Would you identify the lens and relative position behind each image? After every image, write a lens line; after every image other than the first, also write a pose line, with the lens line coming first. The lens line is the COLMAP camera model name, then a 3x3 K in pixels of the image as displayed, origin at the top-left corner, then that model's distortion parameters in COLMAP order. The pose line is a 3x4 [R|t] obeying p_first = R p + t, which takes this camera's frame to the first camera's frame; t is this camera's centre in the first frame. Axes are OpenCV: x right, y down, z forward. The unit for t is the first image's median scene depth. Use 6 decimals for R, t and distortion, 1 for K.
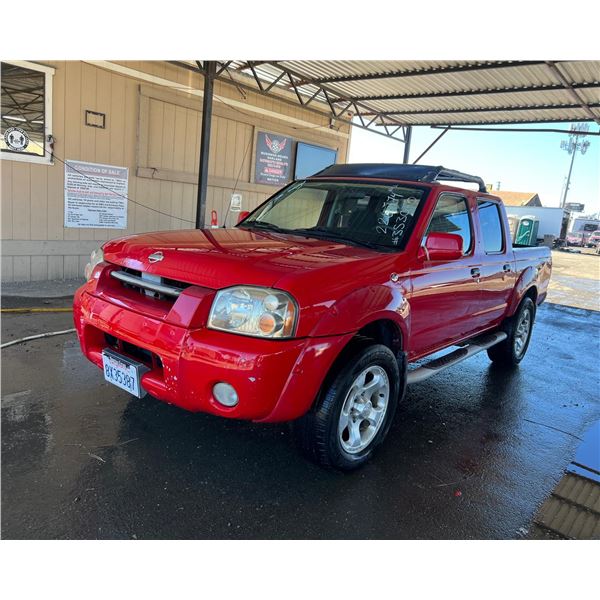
lens RADIAL K [[485.9, 0, 317.3], [0, 485.9, 297.1], [0, 0, 1]] dist [0.028846, -0.028831]
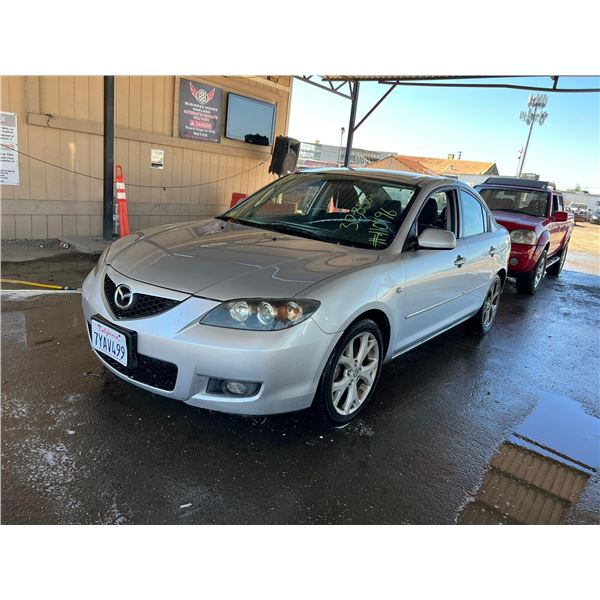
lens RADIAL K [[459.1, 0, 303.9], [0, 459.1, 297.9], [0, 0, 1]] dist [0.034634, -0.039031]
pose [[0.999352, 0.003022, 0.035880, 0.073932], [-0.005817, 0.996934, 0.078036, -0.004539], [-0.035534, -0.078194, 0.996305, 0.110286]]
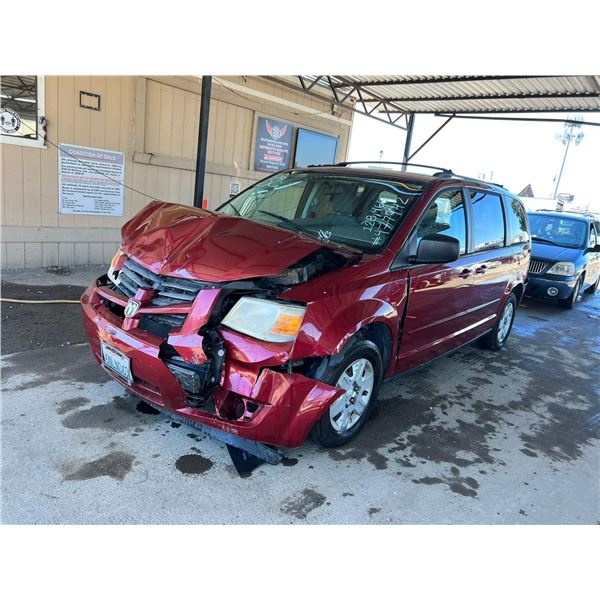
lens RADIAL K [[459.1, 0, 299.2], [0, 459.1, 304.9], [0, 0, 1]] dist [0.034634, -0.039031]
pose [[0.999347, 0.025339, -0.025740, -0.006552], [-0.023857, 0.998127, 0.056337, -0.017649], [0.027119, -0.055687, 0.998080, 0.059074]]
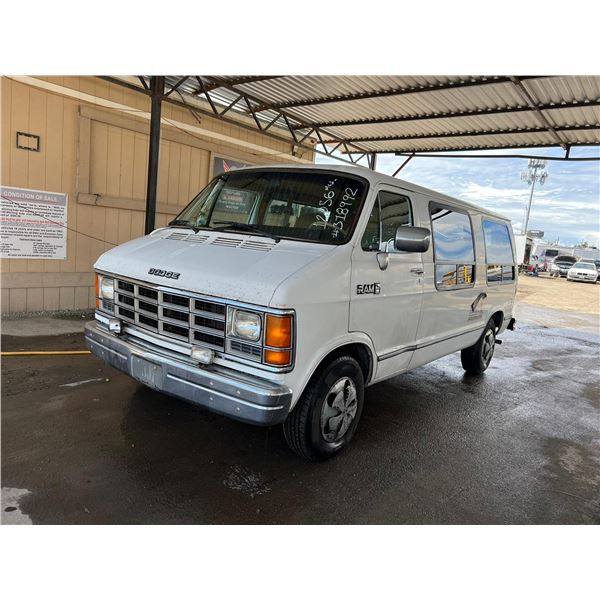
lens RADIAL K [[459.1, 0, 304.1], [0, 459.1, 298.2], [0, 0, 1]] dist [0.034634, -0.039031]
pose [[0.999815, -0.009206, 0.016882, 0.035903], [0.010006, 0.998803, -0.047878, -0.016066], [-0.016421, 0.048038, 0.998710, 0.098931]]
